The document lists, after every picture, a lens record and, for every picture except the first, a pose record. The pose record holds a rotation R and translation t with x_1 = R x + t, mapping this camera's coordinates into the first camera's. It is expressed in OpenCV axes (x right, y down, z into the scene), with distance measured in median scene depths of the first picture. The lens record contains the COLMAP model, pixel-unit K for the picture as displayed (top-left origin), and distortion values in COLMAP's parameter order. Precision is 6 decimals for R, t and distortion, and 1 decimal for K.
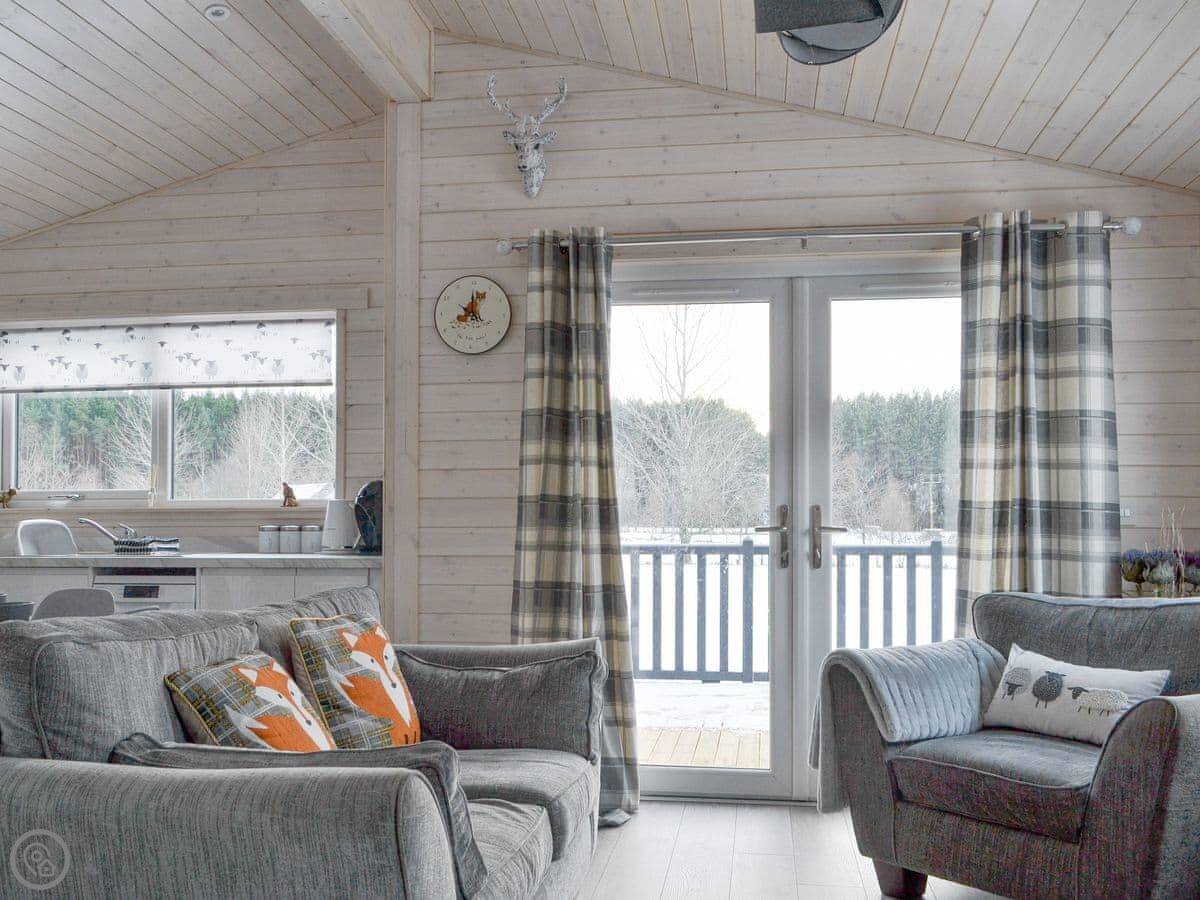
lens RADIAL K [[1127.6, 0, 584.2], [0, 1127.6, 473.5], [0, 0, 1]] dist [0.006483, 0.000000]
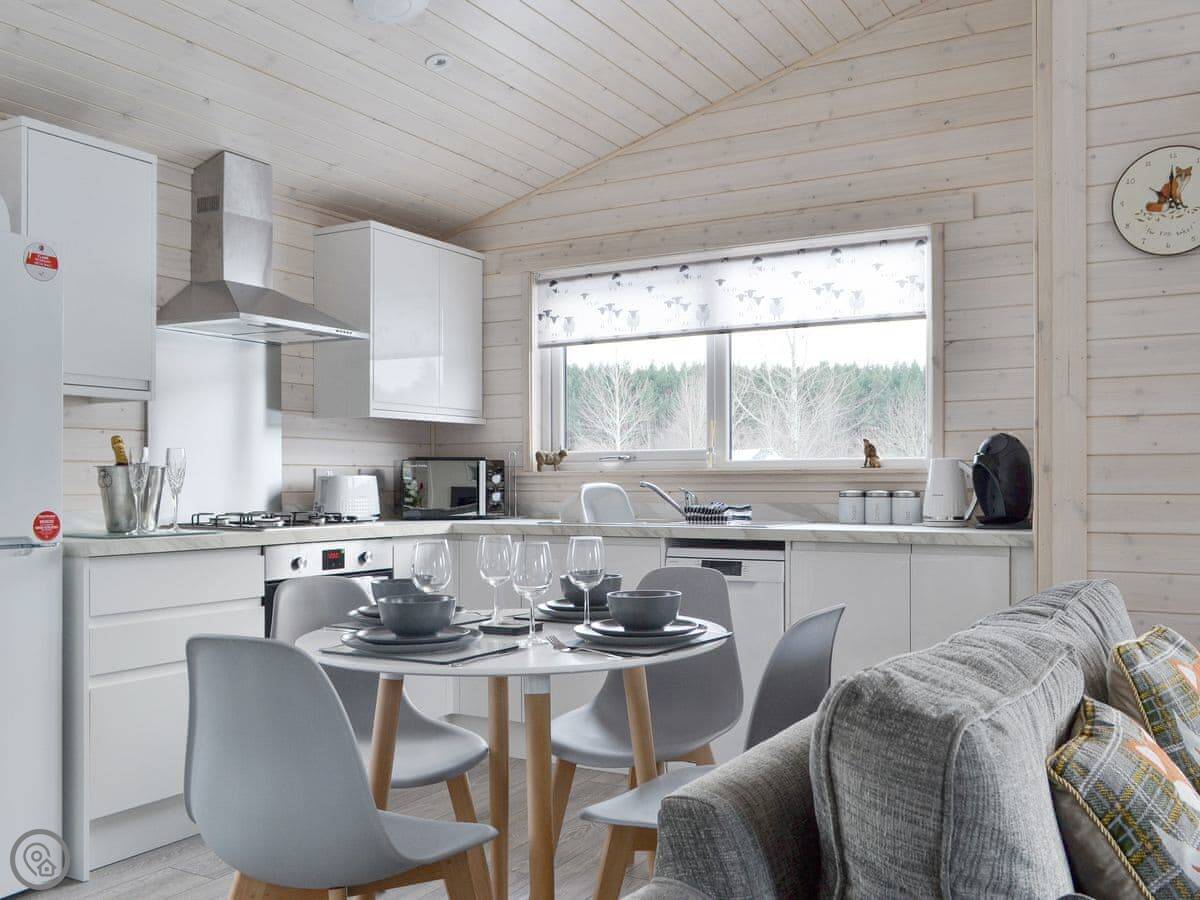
lens RADIAL K [[1127.6, 0, 601.7], [0, 1127.6, 452.8], [0, 0, 1]] dist [0.006483, 0.000000]
pose [[0.930121, -0.008792, -0.367149, -0.151259], [0.013706, 0.999848, 0.010777, 0.007144], [0.366998, -0.015056, 0.930100, 0.165597]]
